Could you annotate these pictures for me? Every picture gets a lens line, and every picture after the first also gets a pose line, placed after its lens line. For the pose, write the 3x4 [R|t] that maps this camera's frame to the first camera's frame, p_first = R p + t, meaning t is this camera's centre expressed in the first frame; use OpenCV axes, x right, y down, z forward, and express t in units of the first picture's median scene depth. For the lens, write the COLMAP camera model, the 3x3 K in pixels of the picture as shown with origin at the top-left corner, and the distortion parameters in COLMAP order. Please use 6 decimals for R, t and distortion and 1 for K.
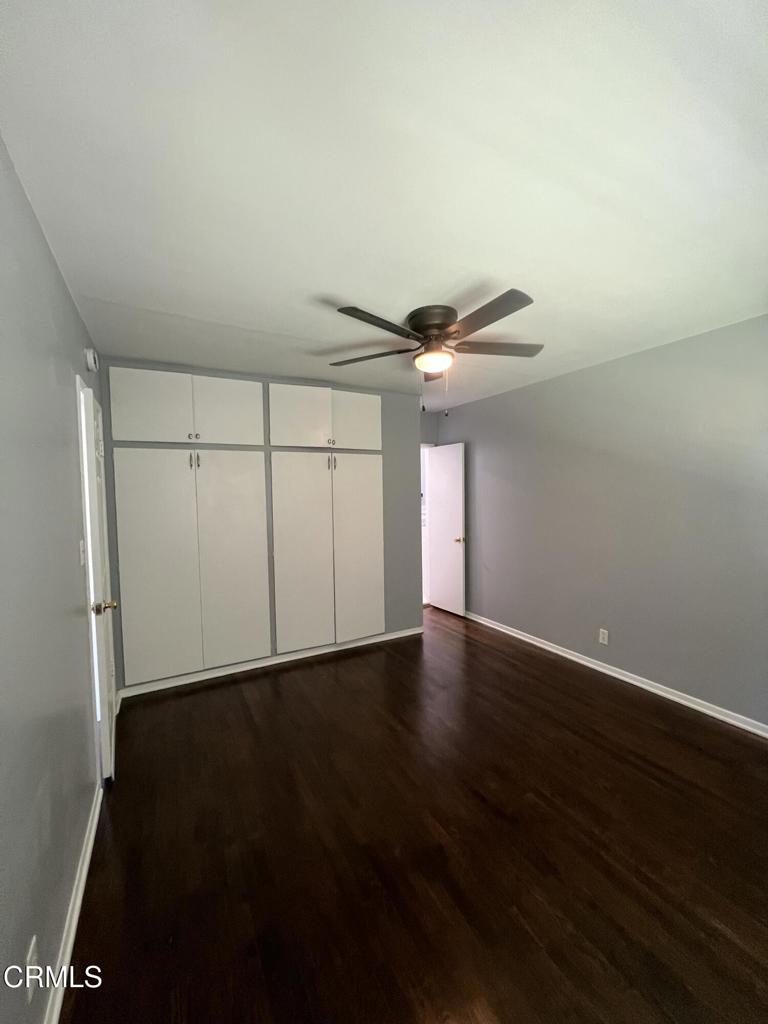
lens RADIAL K [[401.1, 0, 384.0], [0, 401.1, 512.0], [0, 0, 1]] dist [-0.015965, -0.000127]
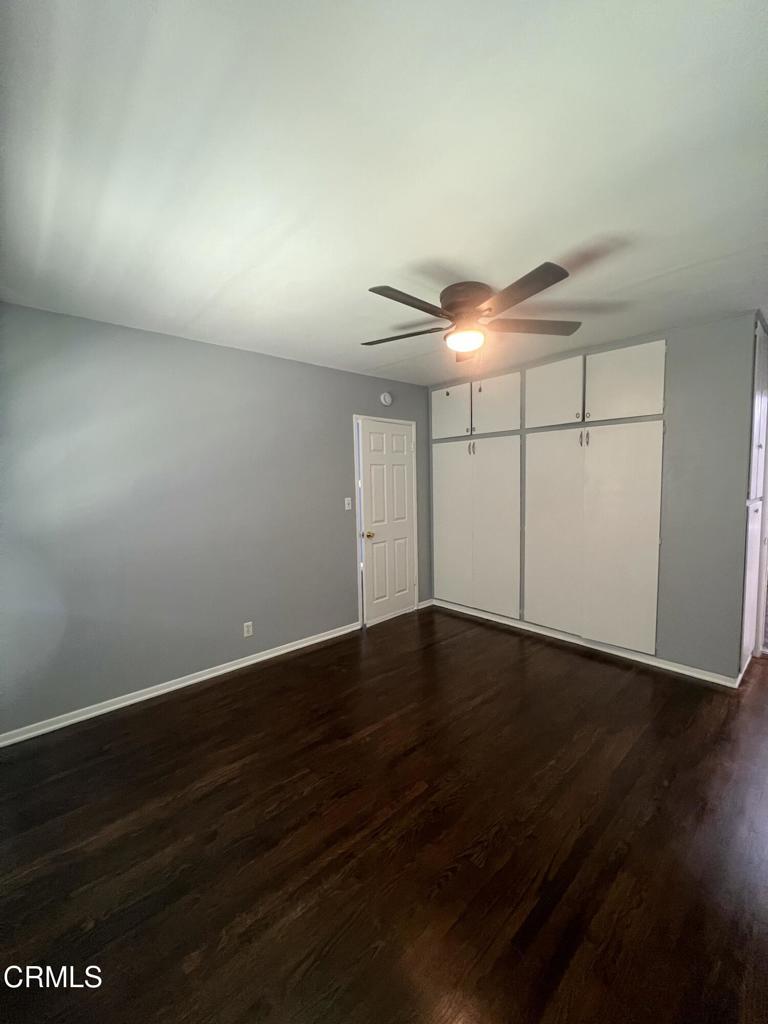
lens RADIAL K [[409.4, 0, 382.6], [0, 409.4, 512.8], [0, 0, 1]] dist [-0.000415, 0.000385]
pose [[0.239849, 0.098346, -0.965816, 0.728360], [-0.027982, 0.995143, 0.094384, -0.034170], [0.970407, 0.004388, 0.241436, 0.372343]]
